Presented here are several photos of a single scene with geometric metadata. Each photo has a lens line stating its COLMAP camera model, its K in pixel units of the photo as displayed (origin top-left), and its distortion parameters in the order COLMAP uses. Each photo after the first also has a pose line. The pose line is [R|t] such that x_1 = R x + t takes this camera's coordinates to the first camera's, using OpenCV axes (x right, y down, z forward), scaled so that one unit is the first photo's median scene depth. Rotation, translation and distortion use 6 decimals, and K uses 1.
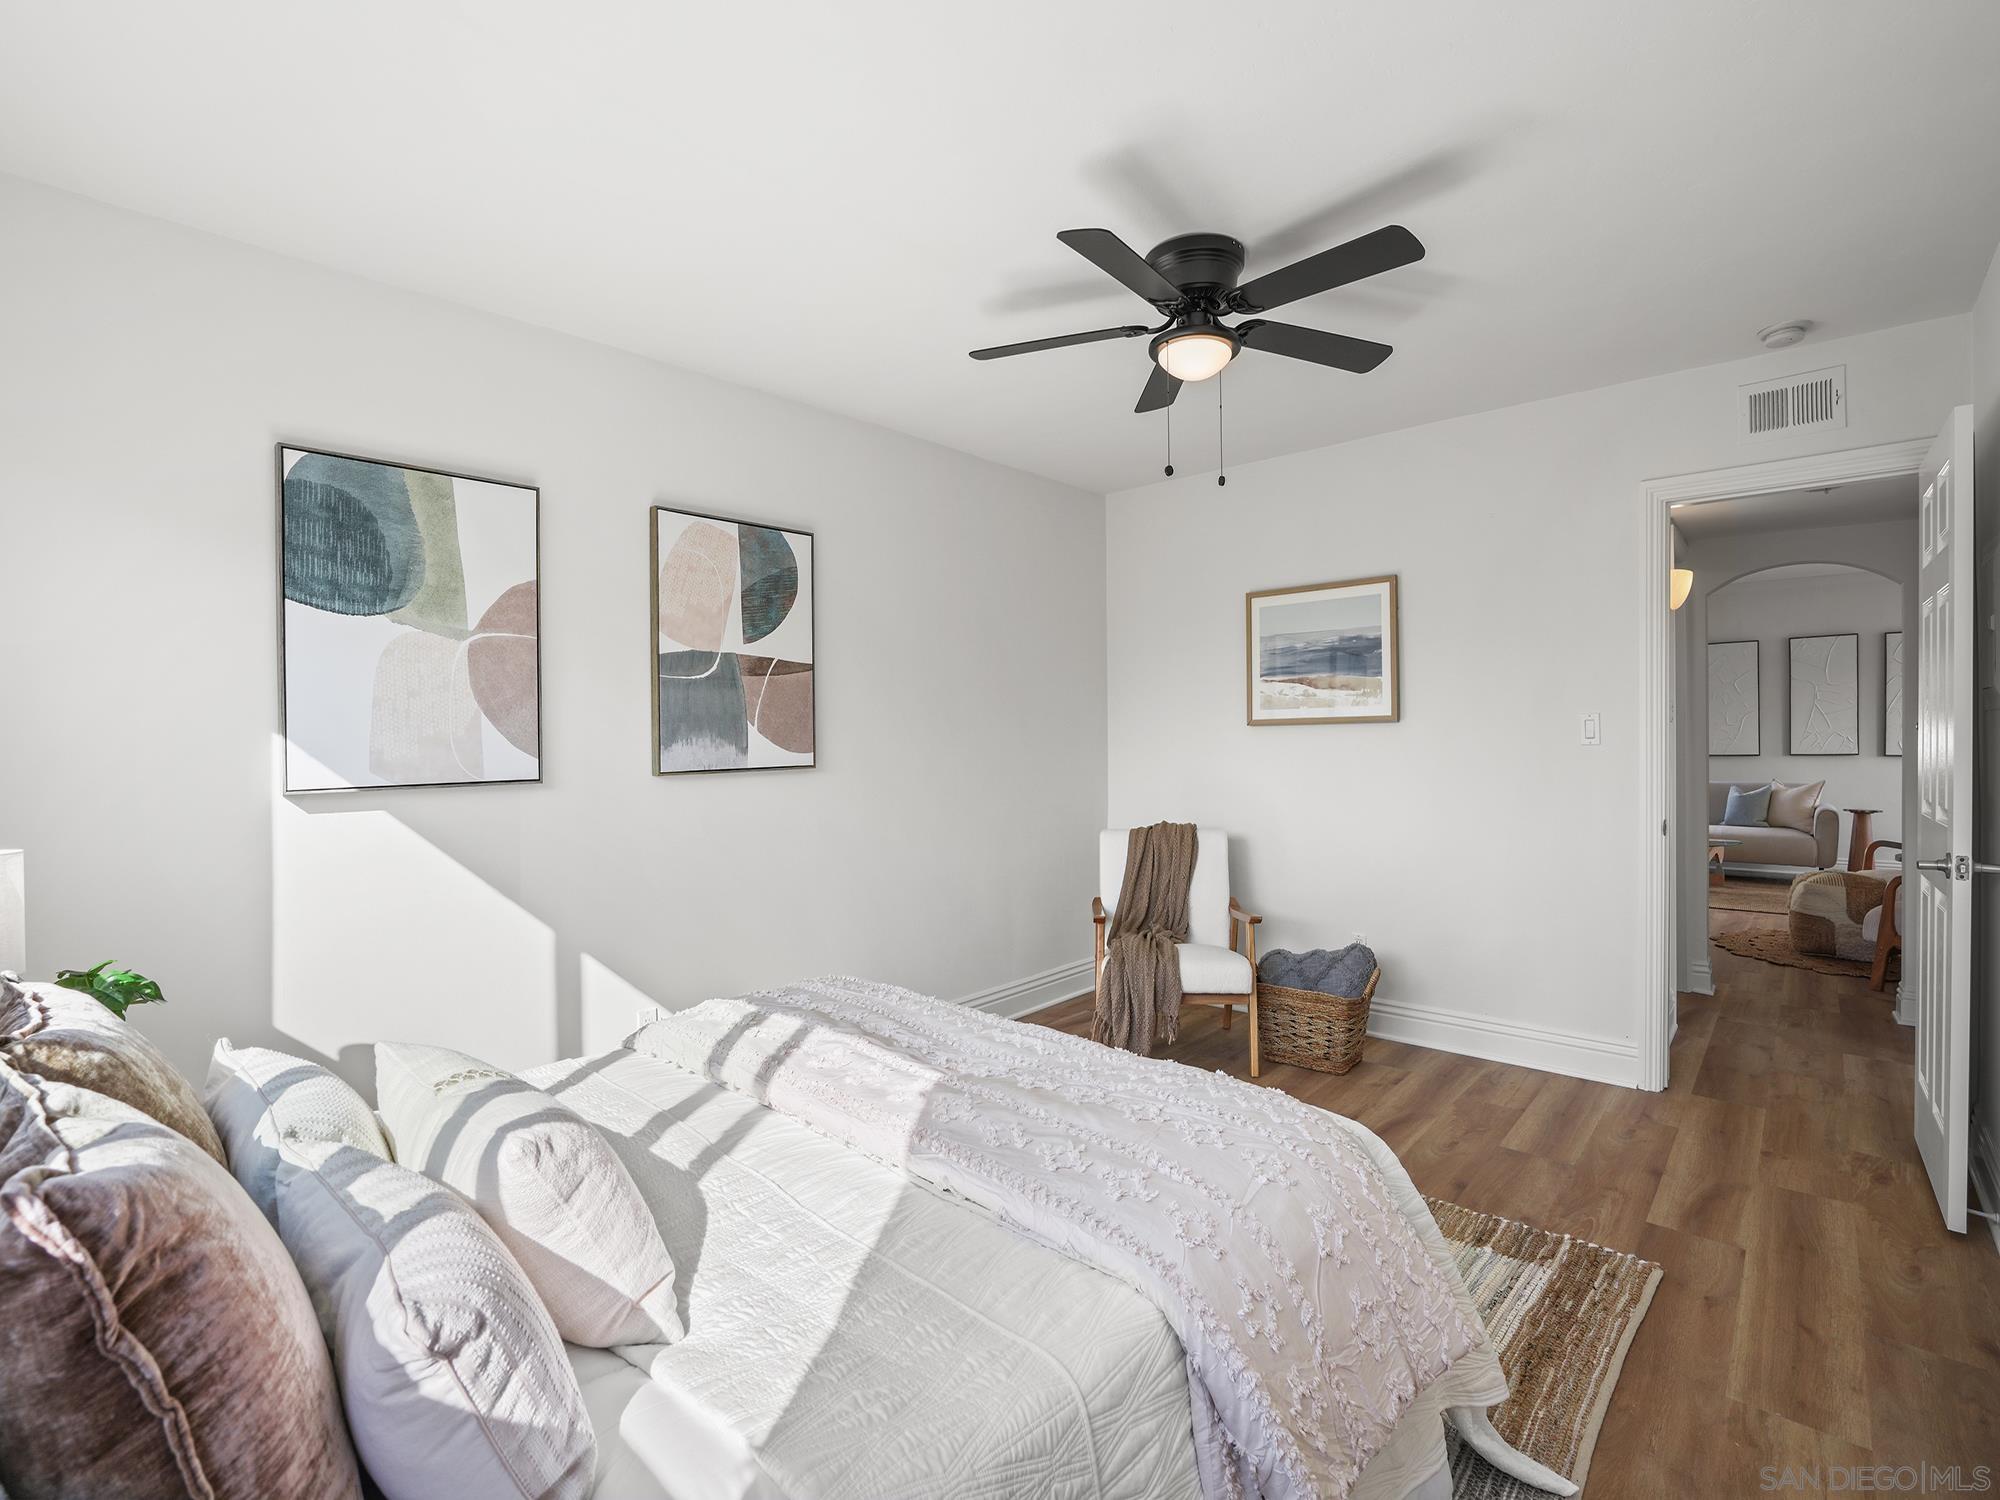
lens RADIAL K [[943.8, 0, 991.5], [0, 943.8, 737.8], [0, 0, 1]] dist [-0.028322, 0.004686]
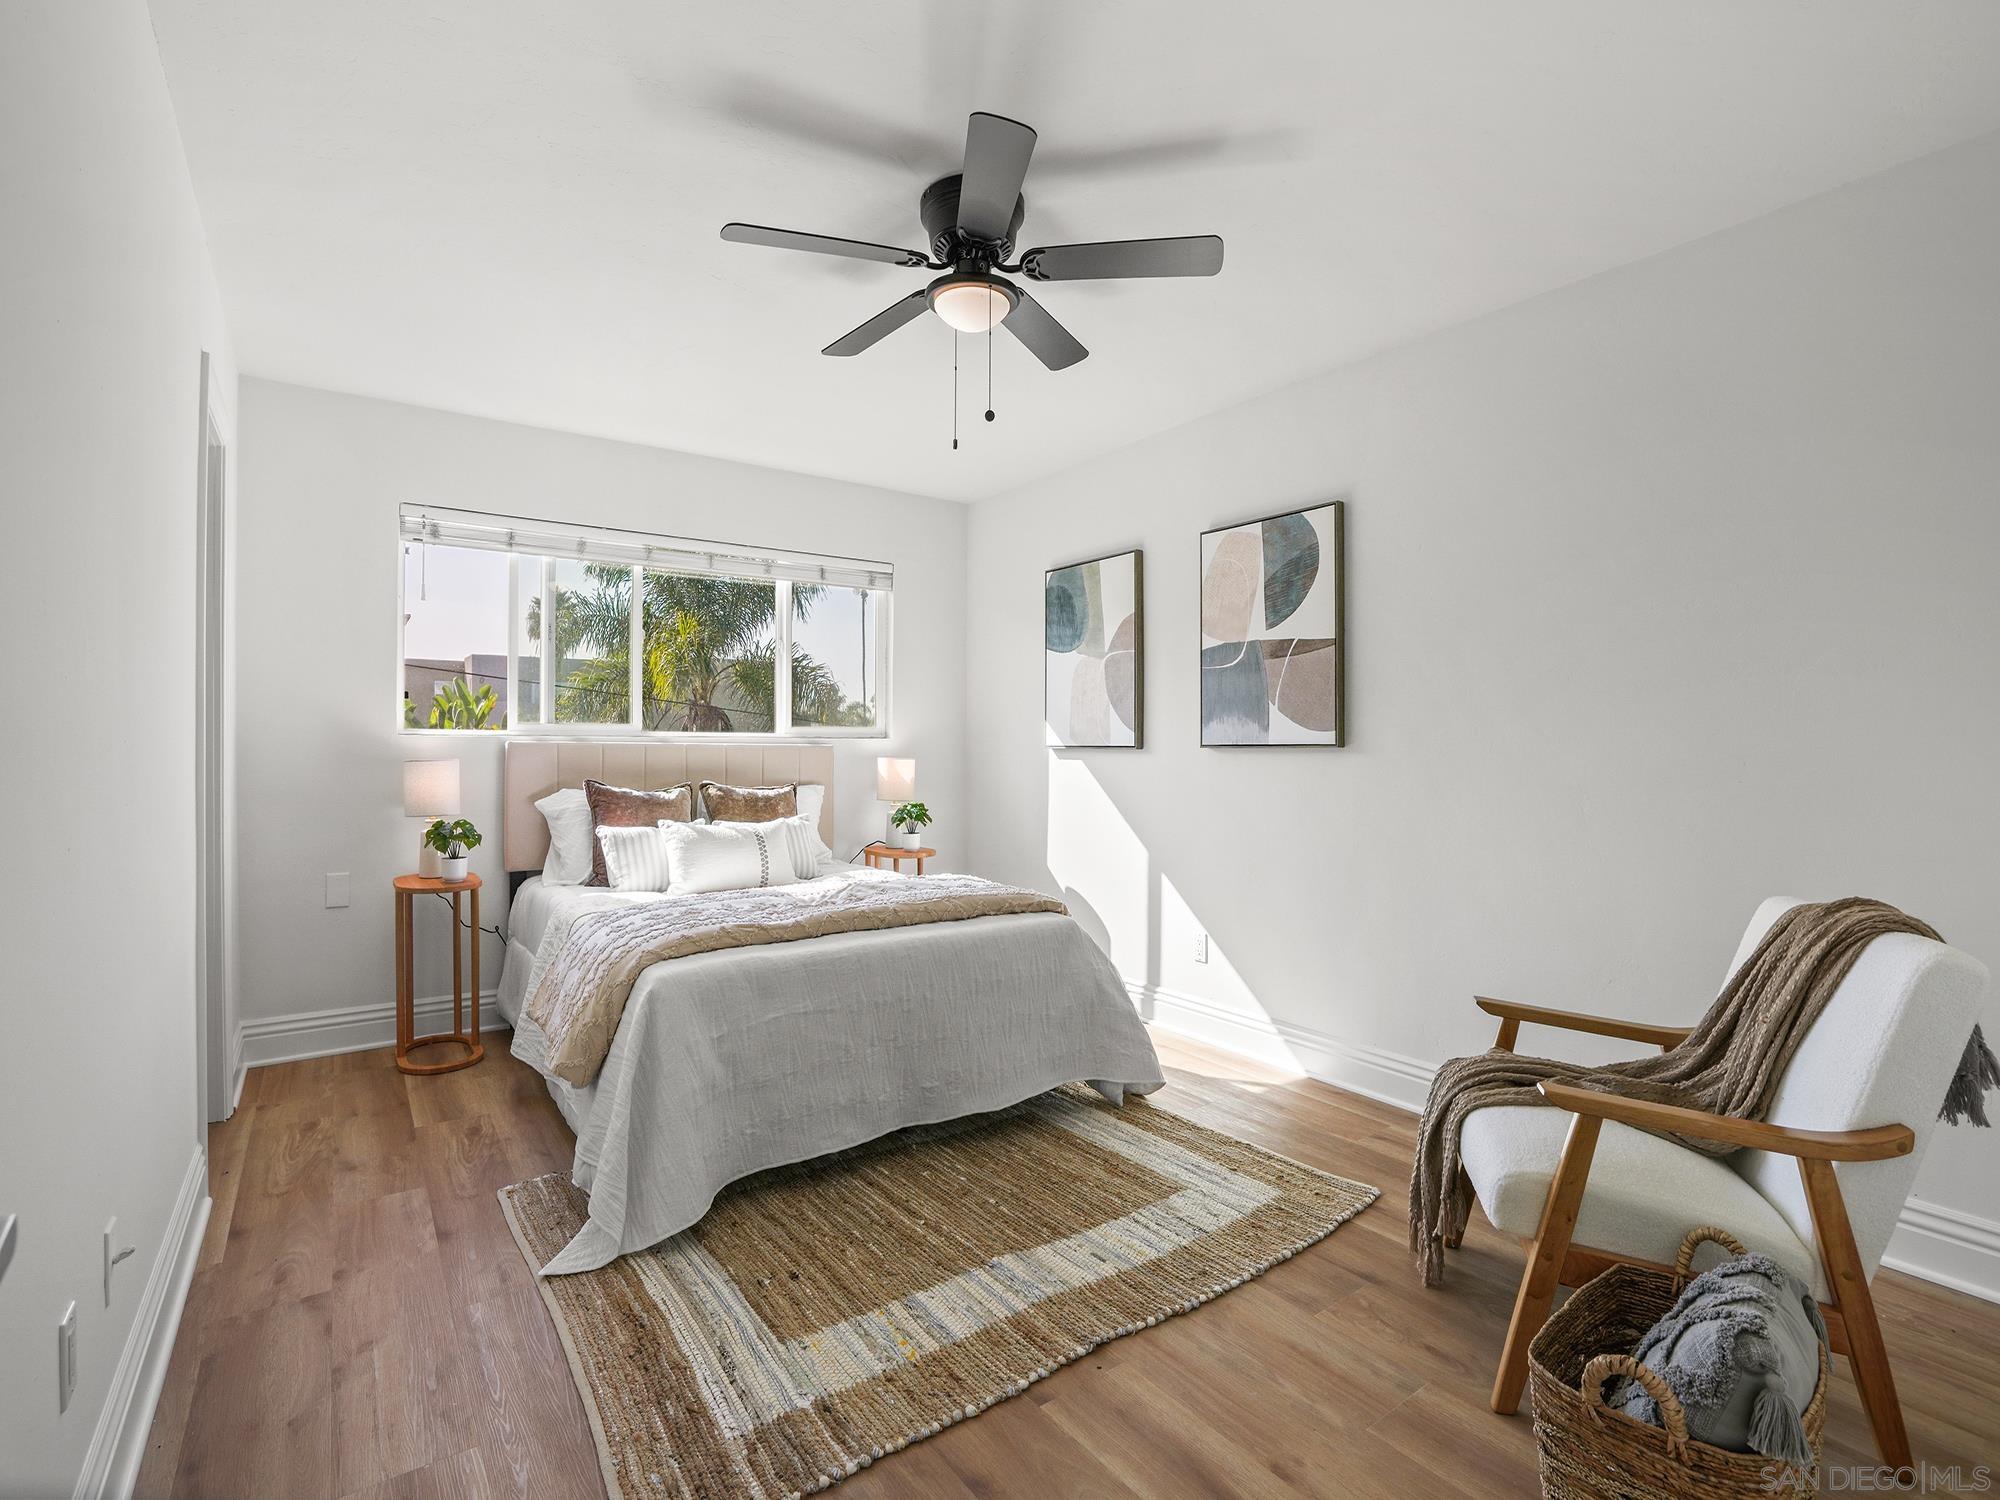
lens RADIAL K [[943.8, 0, 987.9], [0, 943.8, 734.6], [0, 0, 1]] dist [-0.028322, 0.004686]
pose [[-0.214288, -0.002158, -0.976768, 1.074570], [-0.011204, 0.999937, 0.000249, 0.029722], [0.976706, 0.010997, -0.214299, 1.146412]]
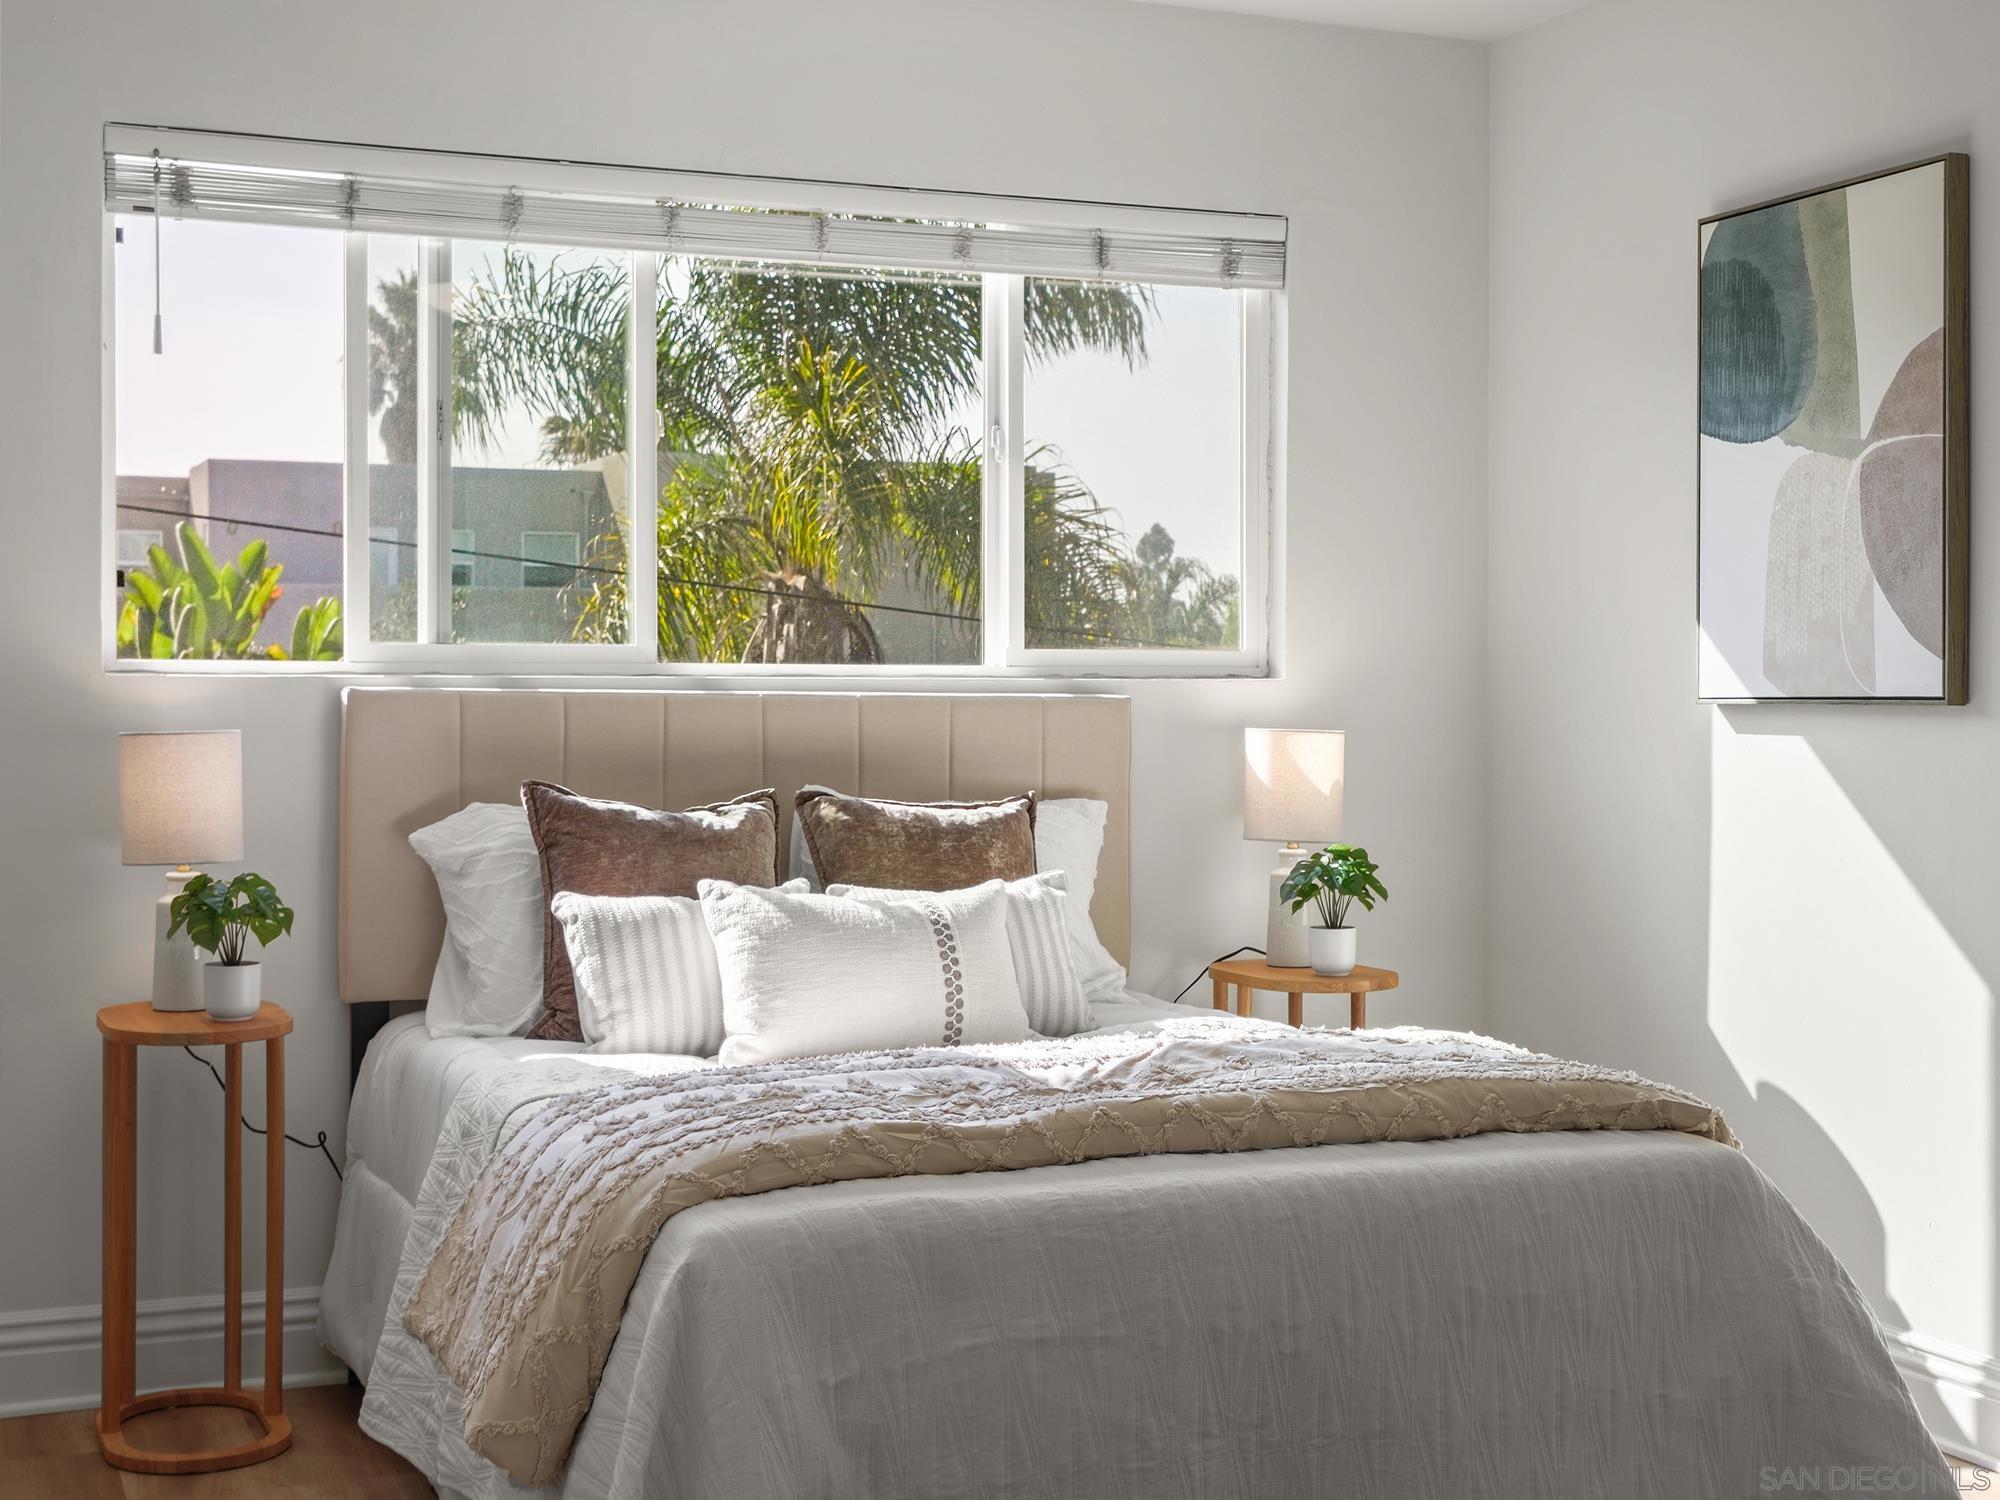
lens RADIAL K [[2753.5, 0, 1009.7], [0, 2753.5, 658.0], [0, 0, 1]] dist [0.113938, 0.000000]
pose [[-0.421669, -0.004644, -0.906738, 1.255812], [-0.007814, 0.999968, -0.001487, 0.029618], [0.906716, 0.006458, -0.421692, 1.247297]]
